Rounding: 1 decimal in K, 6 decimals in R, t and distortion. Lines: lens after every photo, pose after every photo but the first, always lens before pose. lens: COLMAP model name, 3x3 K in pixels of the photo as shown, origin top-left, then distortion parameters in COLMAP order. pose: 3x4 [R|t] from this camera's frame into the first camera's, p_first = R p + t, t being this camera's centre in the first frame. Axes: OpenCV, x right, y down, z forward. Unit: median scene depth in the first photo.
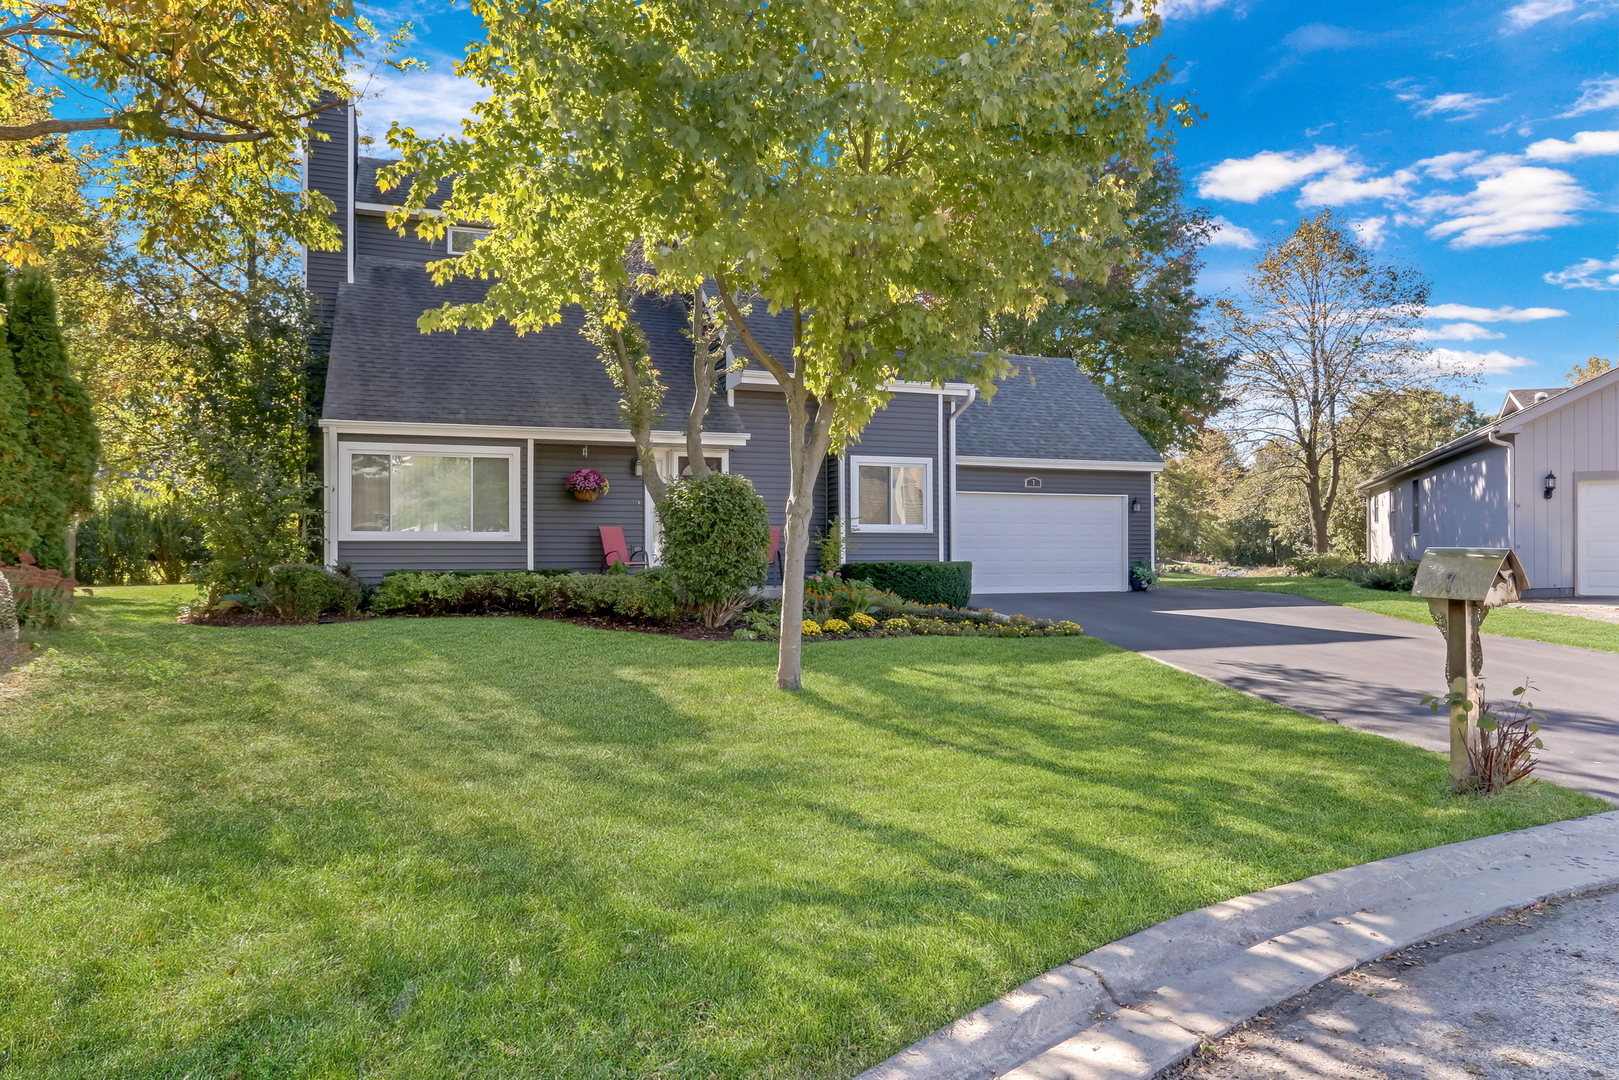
lens RADIAL K [[937.2, 0, 802.1], [0, 937.2, 529.2], [0, 0, 1]] dist [-0.001144, 0.001258]
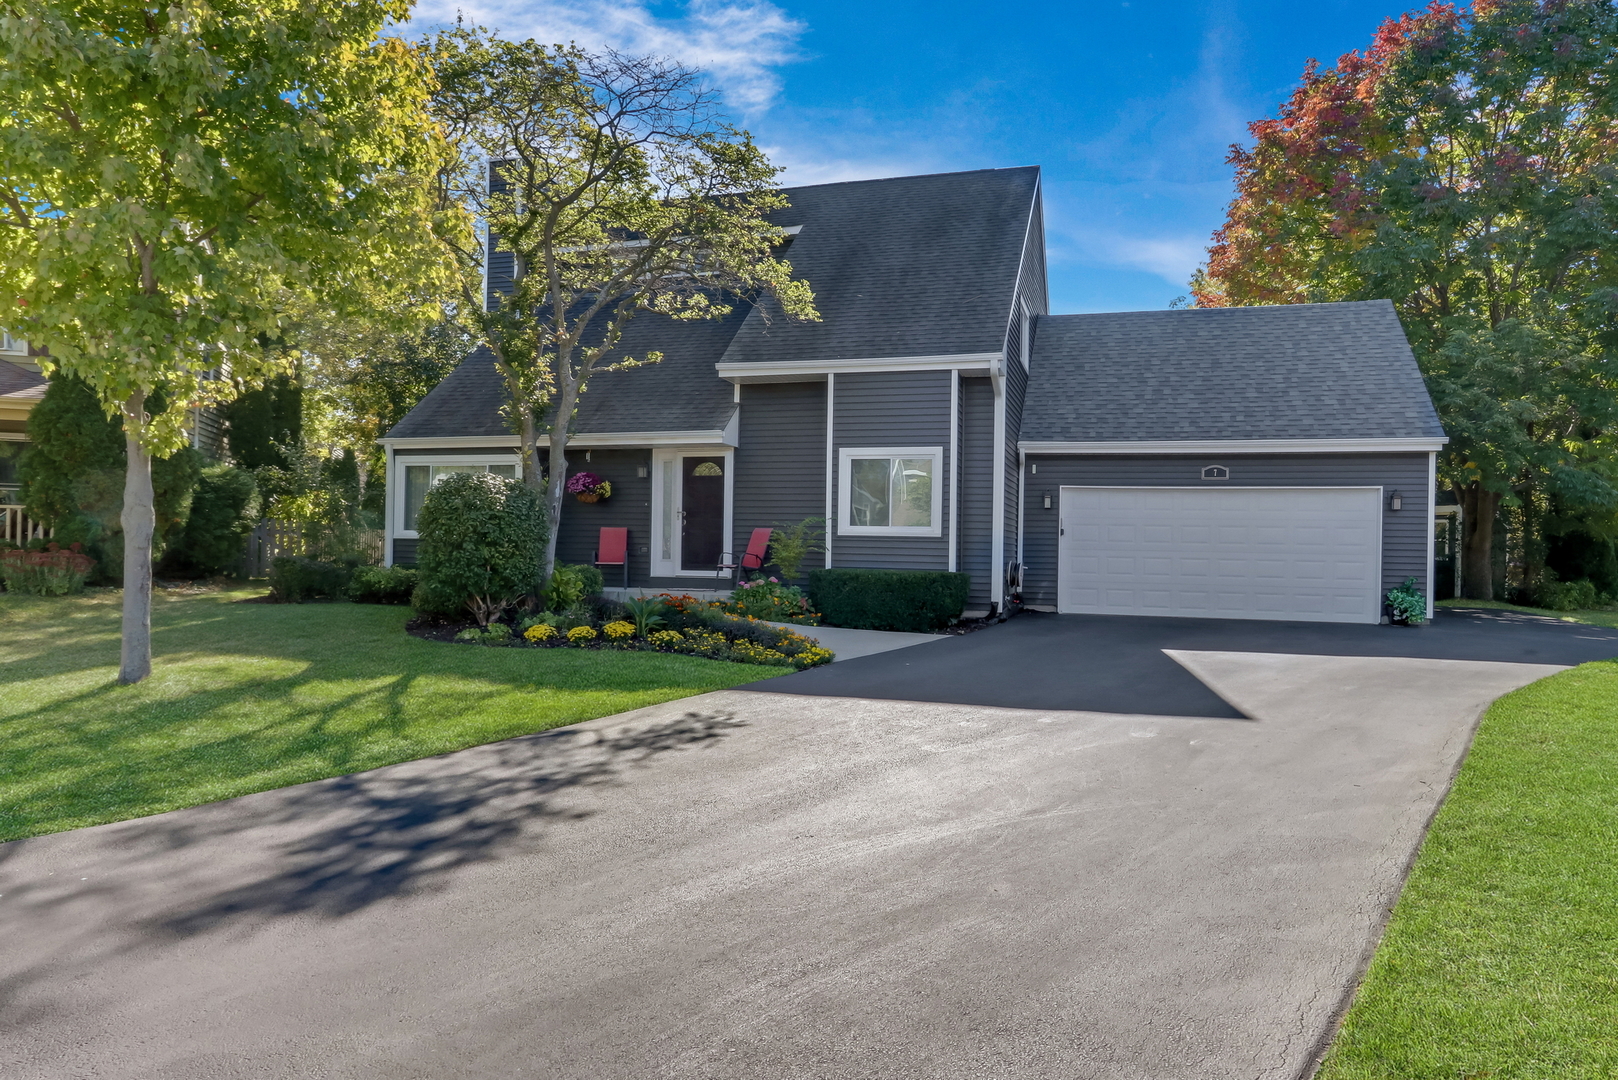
lens RADIAL K [[955.5, 0, 925.4], [0, 955.5, 537.2], [0, 0, 1]] dist [-0.003537, -0.000677]
pose [[0.829804, 0.009638, -0.557971, 0.603344], [-0.007140, 0.999952, 0.006655, -0.001193], [0.558009, -0.001538, 0.829834, 0.286150]]
